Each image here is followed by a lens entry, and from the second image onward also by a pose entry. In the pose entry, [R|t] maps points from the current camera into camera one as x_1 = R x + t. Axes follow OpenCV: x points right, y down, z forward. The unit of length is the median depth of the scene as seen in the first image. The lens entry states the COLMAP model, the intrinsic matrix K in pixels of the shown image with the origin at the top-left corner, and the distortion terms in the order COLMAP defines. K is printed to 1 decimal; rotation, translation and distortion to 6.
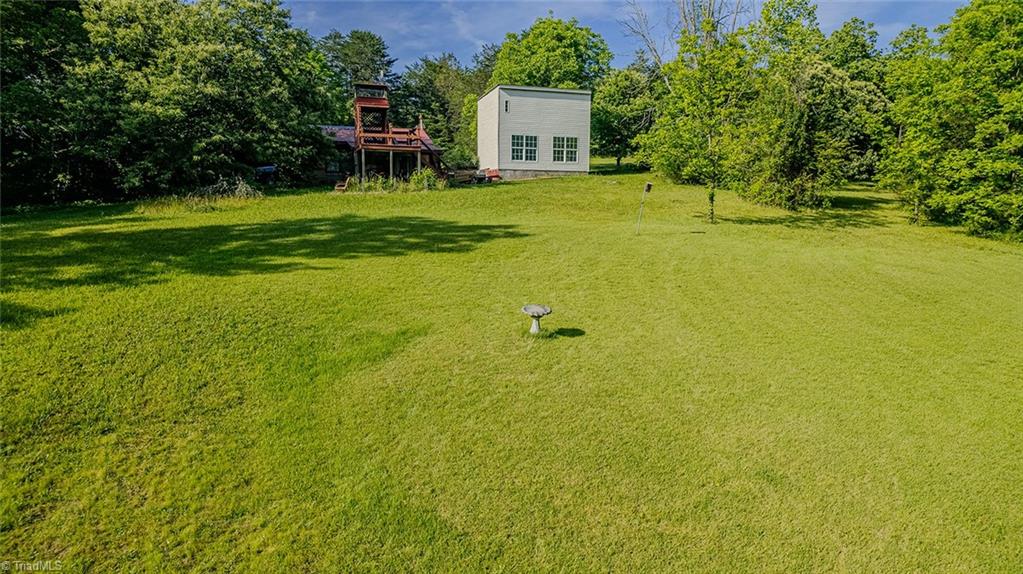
lens RADIAL K [[631.7, 0, 511.5], [0, 631.7, 287.0], [0, 0, 1]] dist [-0.050957, 0.000546]
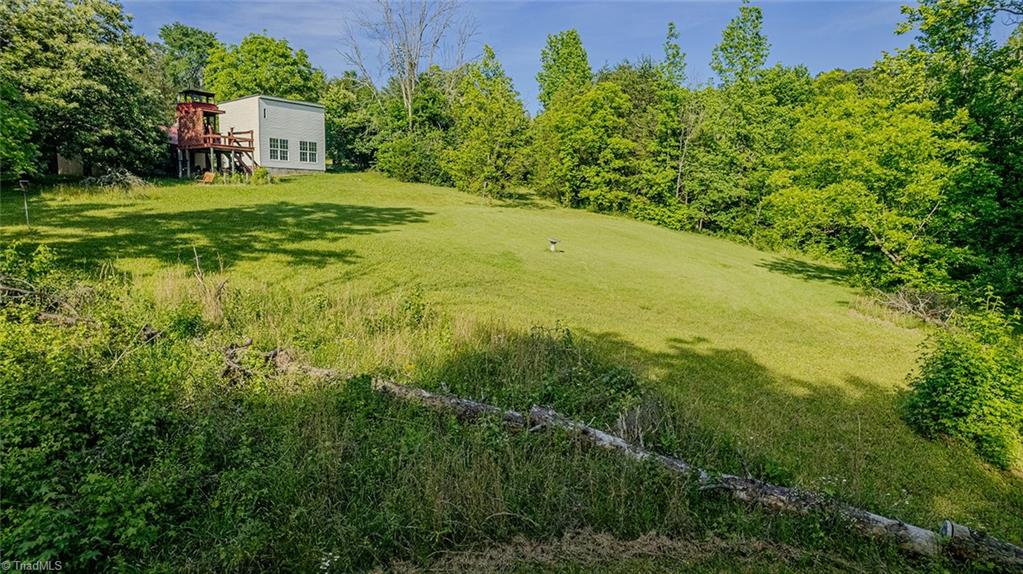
lens RADIAL K [[631.7, 0, 511.5], [0, 631.7, 287.0], [0, 0, 1]] dist [-0.050957, 0.000546]
pose [[0.757570, -0.084965, 0.647201, -0.429077], [0.081339, 0.996052, 0.035554, 0.031457], [-0.647667, 0.025708, 0.761490, -0.174209]]
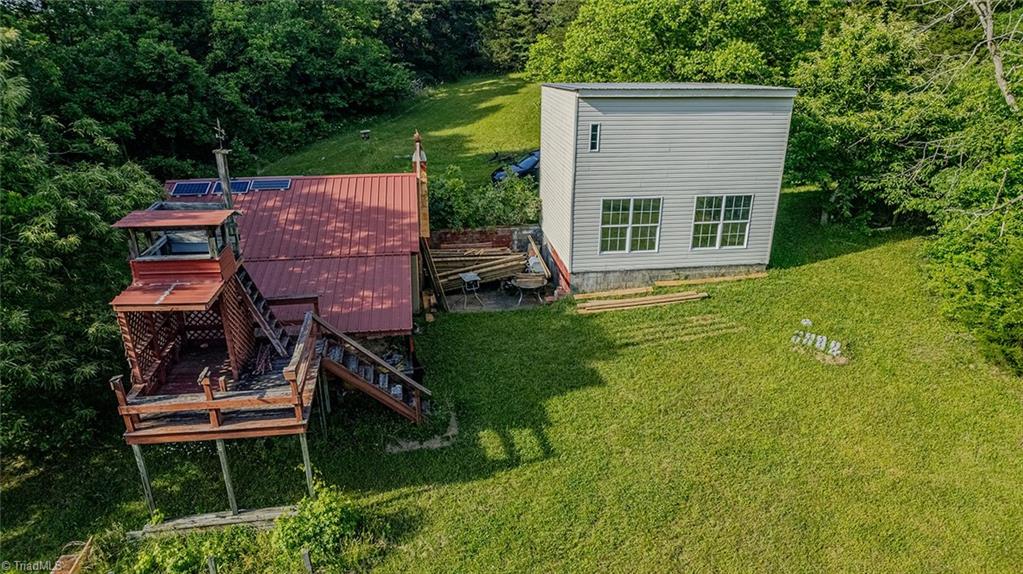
lens RADIAL K [[631.7, 0, 511.5], [0, 631.7, 287.0], [0, 0, 1]] dist [-0.050957, 0.000546]
pose [[0.984467, 0.062588, -0.164034, 0.013399], [-0.019757, 0.967859, 0.250715, -0.287000], [0.174454, -0.243580, 0.954062, 0.534797]]
